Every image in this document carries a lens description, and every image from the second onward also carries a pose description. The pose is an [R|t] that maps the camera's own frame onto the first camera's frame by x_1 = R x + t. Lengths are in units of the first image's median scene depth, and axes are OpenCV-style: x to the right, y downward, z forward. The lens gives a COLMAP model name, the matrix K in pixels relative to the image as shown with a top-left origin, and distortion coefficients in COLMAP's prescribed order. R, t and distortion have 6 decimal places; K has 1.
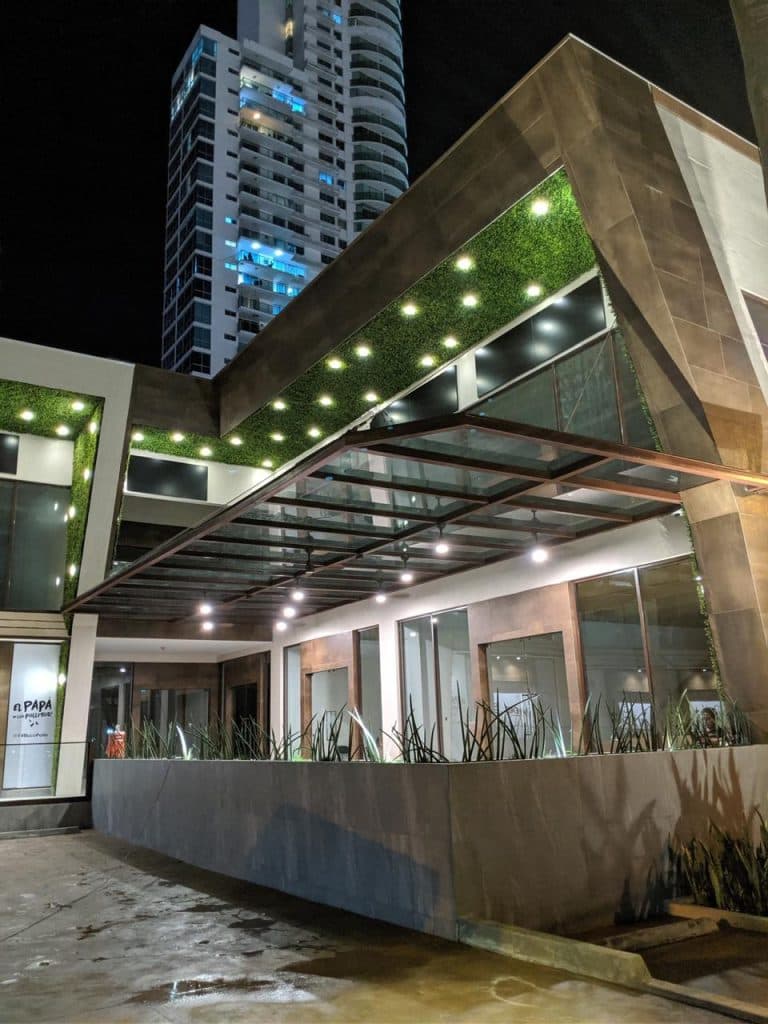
lens RADIAL K [[814.1, 0, 387.4], [0, 814.1, 518.4], [0, 0, 1]] dist [0.047691, -0.091378]
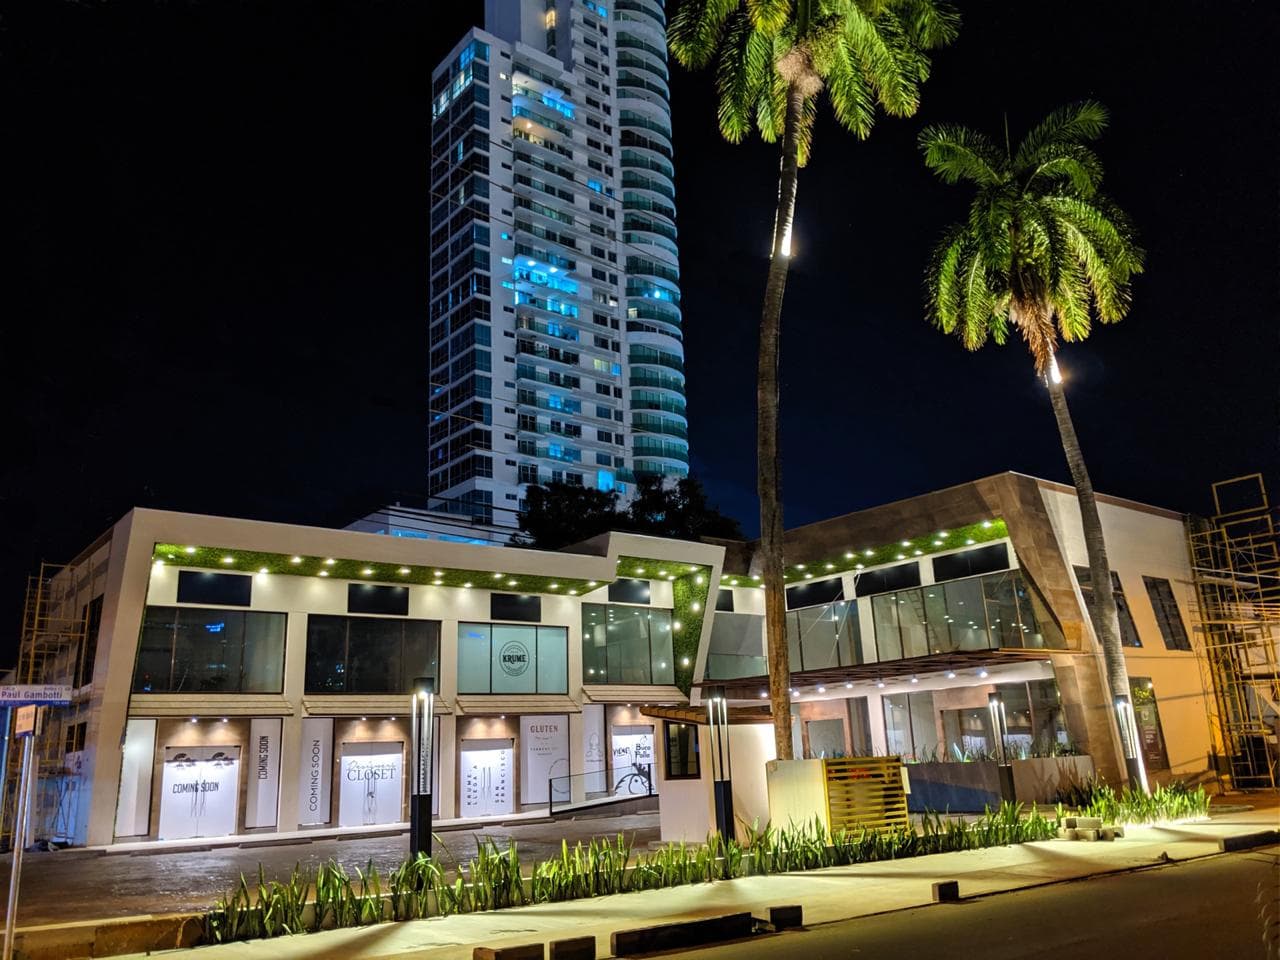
lens RADIAL K [[1017.6, 0, 652.4], [0, 1017.6, 481.4], [0, 0, 1]] dist [0.047691, -0.091378]
pose [[0.995461, 0.017233, 0.093602, -0.692883], [-0.015665, 0.999725, -0.017459, -0.293510], [-0.093878, 0.015913, 0.995457, -1.203850]]
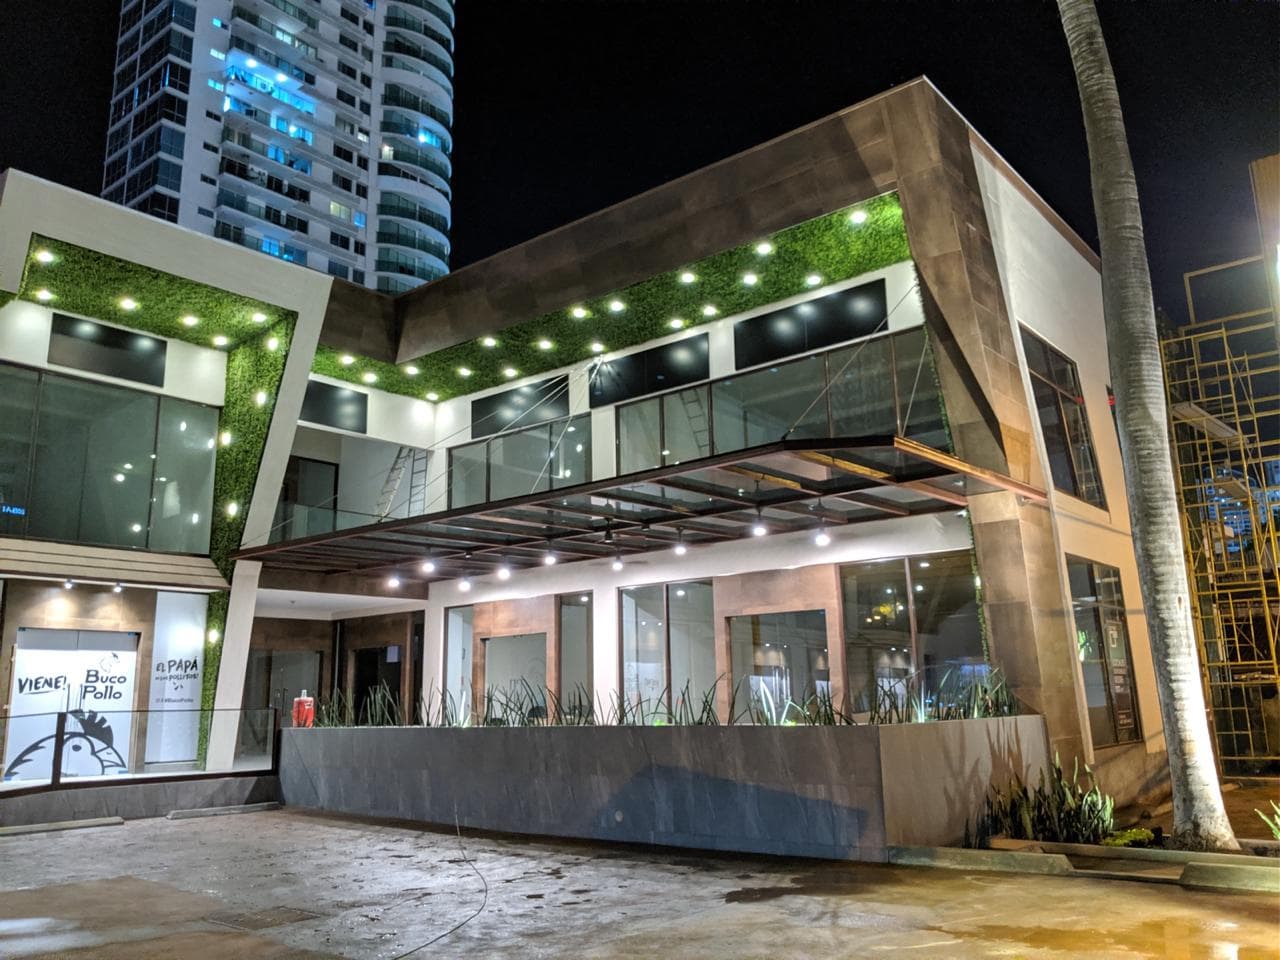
lens RADIAL K [[1017.6, 0, 653.2], [0, 1017.6, 481.7], [0, 0, 1]] dist [0.047691, -0.091378]
pose [[0.953946, 0.075734, 0.290261, -0.290134], [-0.086805, 0.995900, 0.025441, -0.030722], [-0.287145, -0.049466, 0.956609, -0.145329]]
